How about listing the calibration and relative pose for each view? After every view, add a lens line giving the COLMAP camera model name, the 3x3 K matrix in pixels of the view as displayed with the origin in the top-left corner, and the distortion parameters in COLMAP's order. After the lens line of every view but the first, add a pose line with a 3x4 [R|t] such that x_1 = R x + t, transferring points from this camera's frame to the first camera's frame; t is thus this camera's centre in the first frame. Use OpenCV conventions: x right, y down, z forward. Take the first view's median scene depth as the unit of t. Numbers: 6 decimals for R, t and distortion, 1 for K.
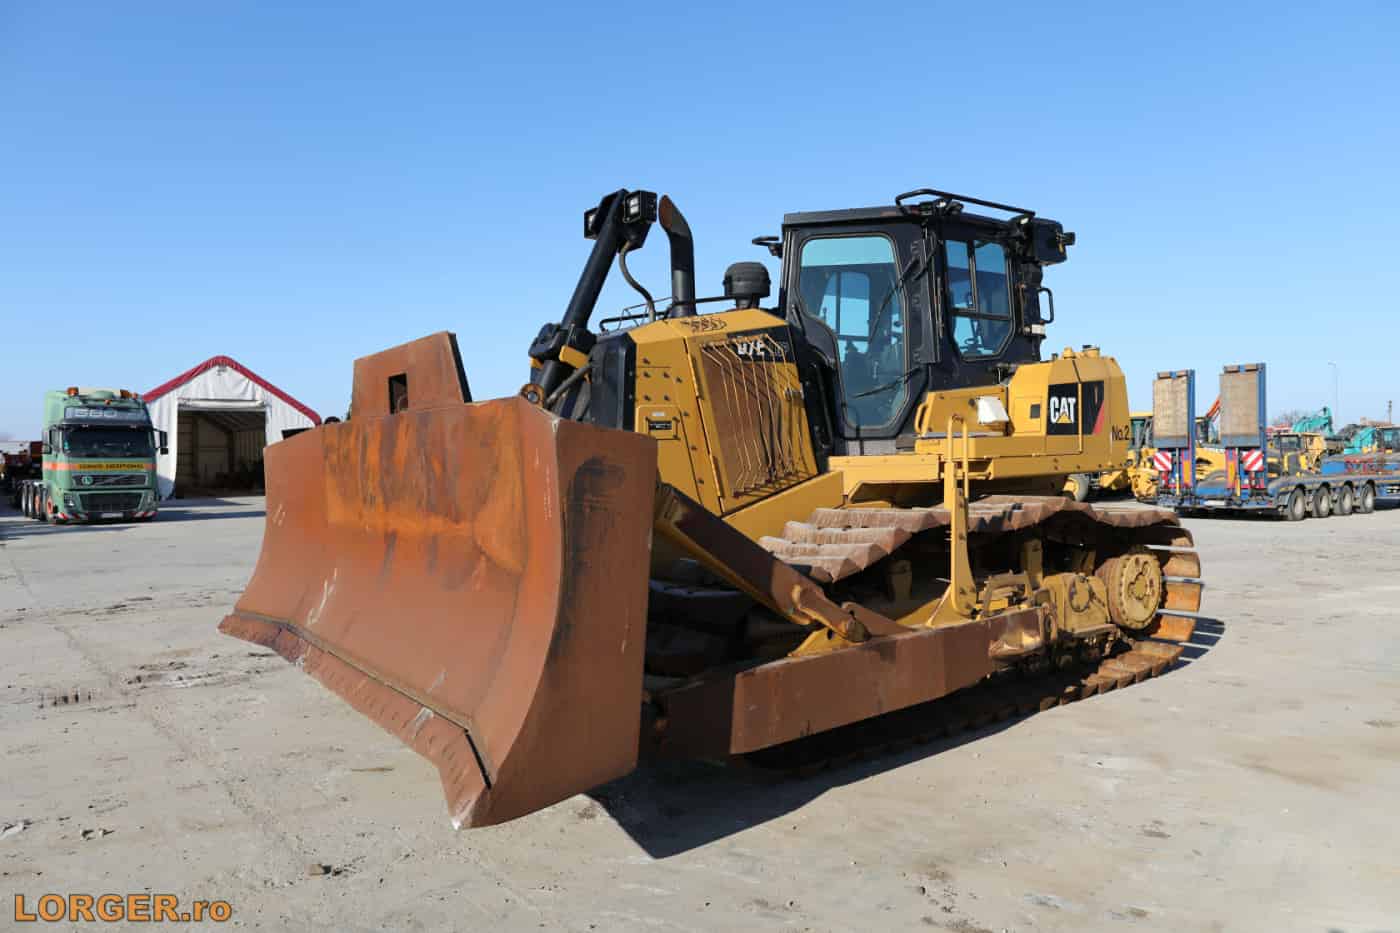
lens RADIAL K [[946.9, 0, 700.0], [0, 946.9, 466.5], [0, 0, 1]] dist [-0.047495, 0.049751]
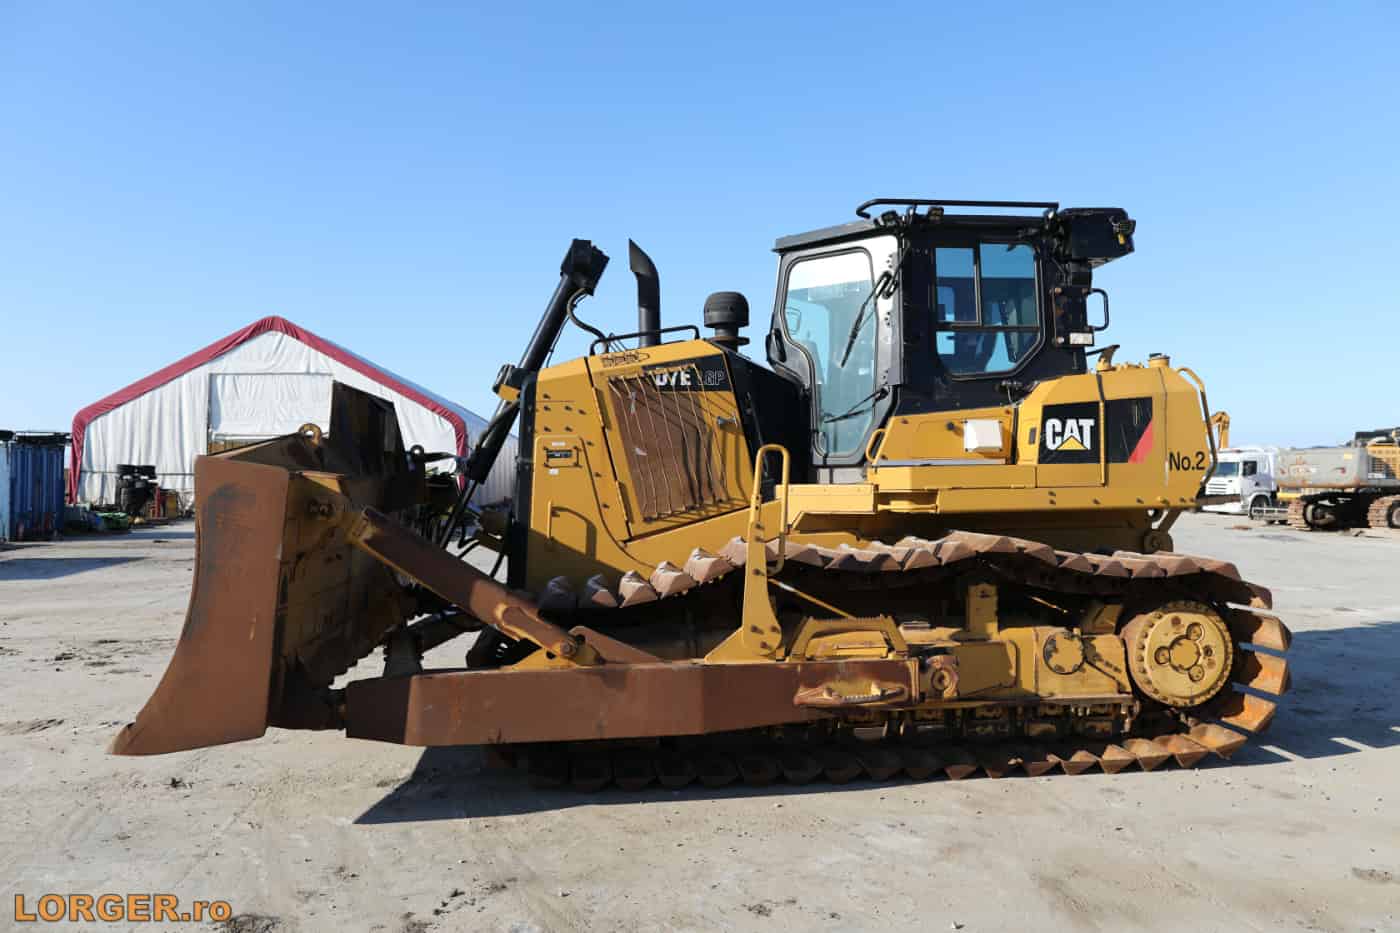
lens RADIAL K [[946.9, 0, 700.0], [0, 946.9, 466.5], [0, 0, 1]] dist [-0.047495, 0.049751]
pose [[0.869386, 0.008662, -0.494058, 0.535091], [-0.017601, 0.999755, -0.013443, -0.014144], [0.493820, 0.020383, 0.869325, 0.104958]]
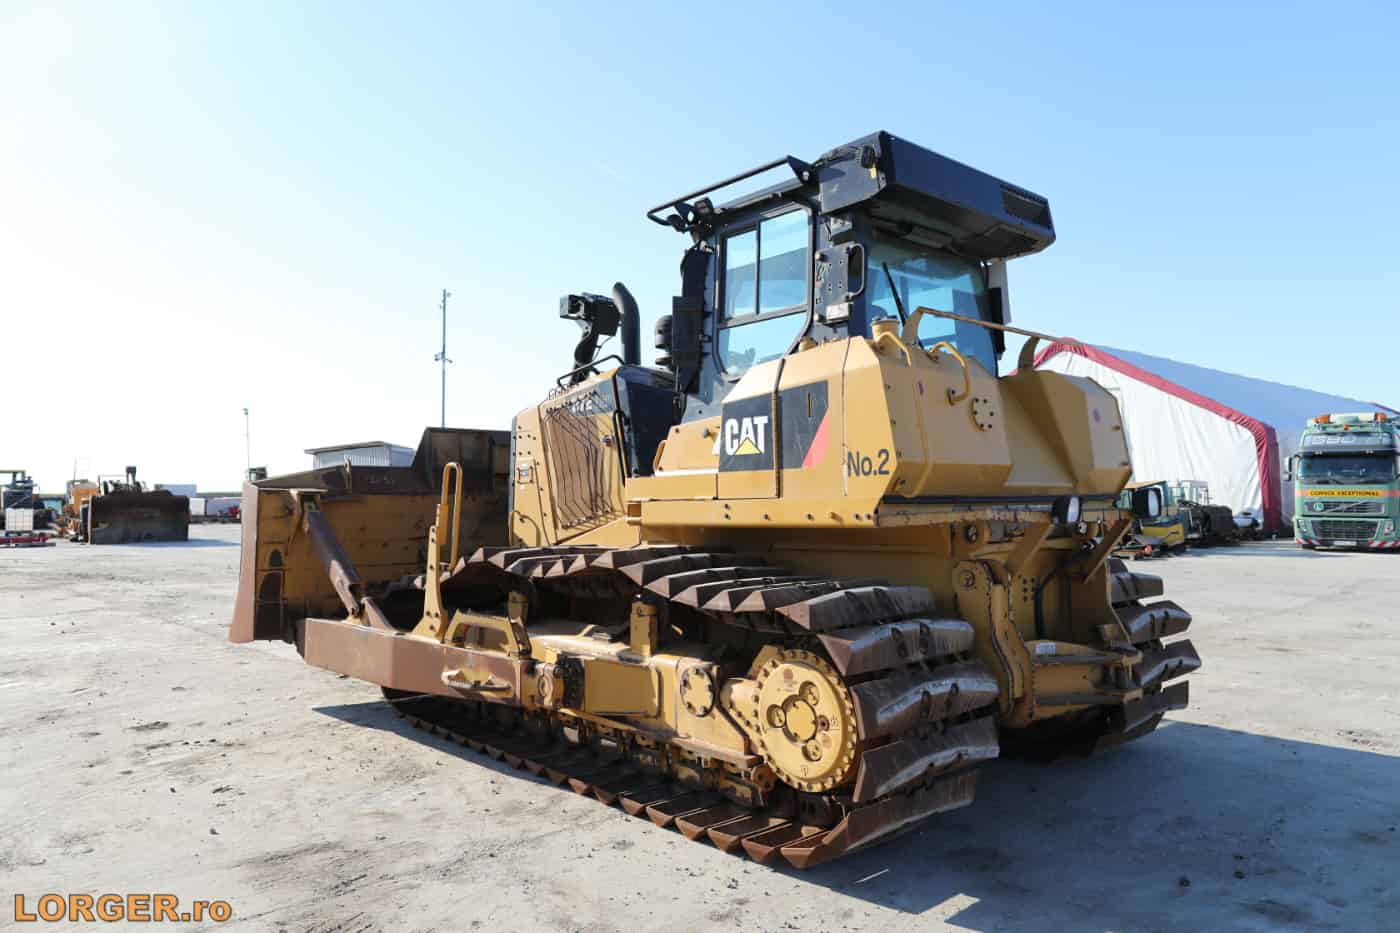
lens RADIAL K [[946.9, 0, 700.0], [0, 946.9, 466.5], [0, 0, 1]] dist [-0.047495, 0.049751]
pose [[0.102184, -0.017233, -0.994616, 1.133904], [-0.006603, 0.999816, -0.018001, -0.024591], [0.994744, 0.008407, 0.102052, 0.927957]]
